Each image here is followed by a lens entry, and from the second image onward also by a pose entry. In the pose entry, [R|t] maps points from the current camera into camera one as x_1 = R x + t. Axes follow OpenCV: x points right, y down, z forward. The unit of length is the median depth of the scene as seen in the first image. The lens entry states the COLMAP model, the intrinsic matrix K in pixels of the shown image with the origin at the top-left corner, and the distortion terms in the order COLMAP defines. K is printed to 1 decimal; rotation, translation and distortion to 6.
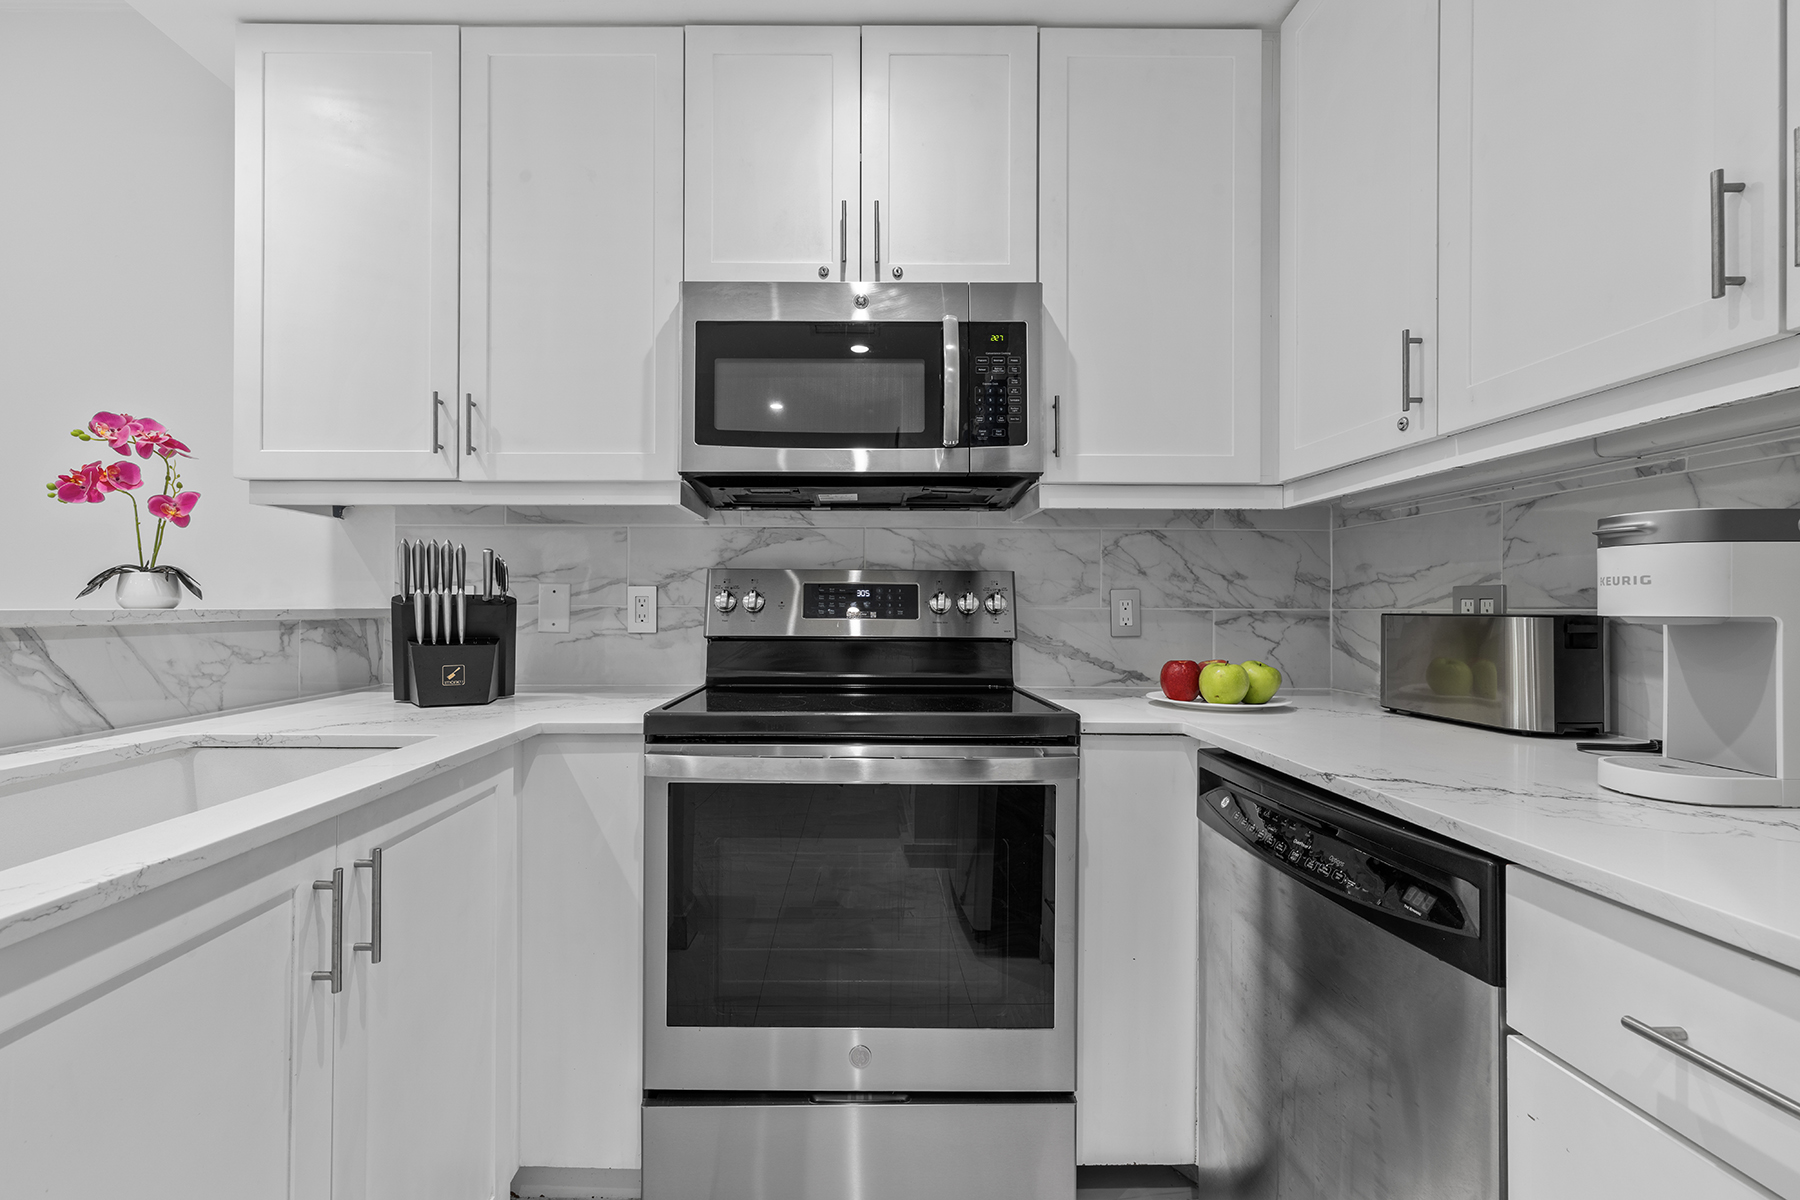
lens RADIAL K [[808.8, 0, 853.5], [0, 808.8, 605.0], [0, 0, 1]] dist [0.011679, -0.000037]
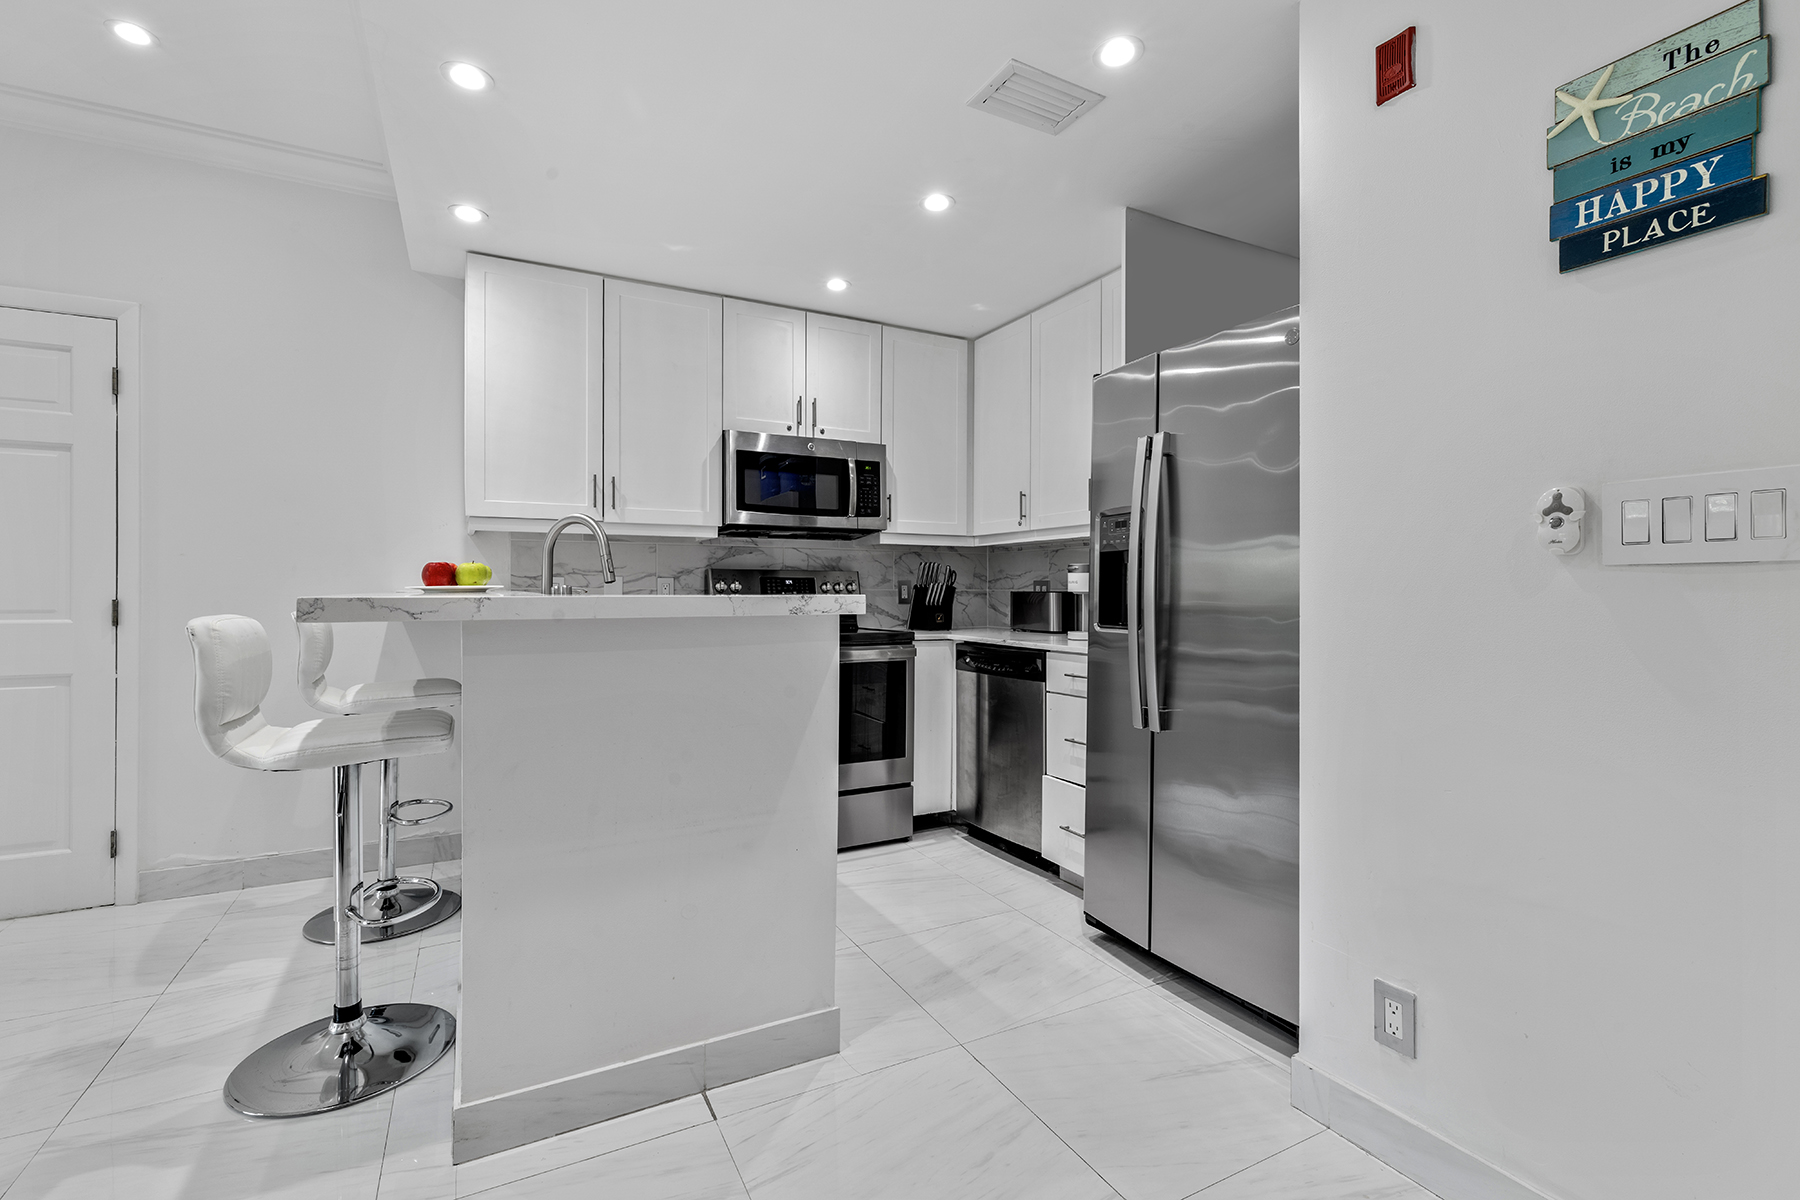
lens RADIAL K [[795.1, 0, 900.0], [0, 795.1, 600.0], [0, 0, 1]] dist [0.012435, 0.000134]
pose [[0.886832, -0.007993, 0.462023, -0.746995], [-0.000249, 0.999842, 0.017776, -0.006802], [-0.462092, -0.015880, 0.886690, -0.967399]]
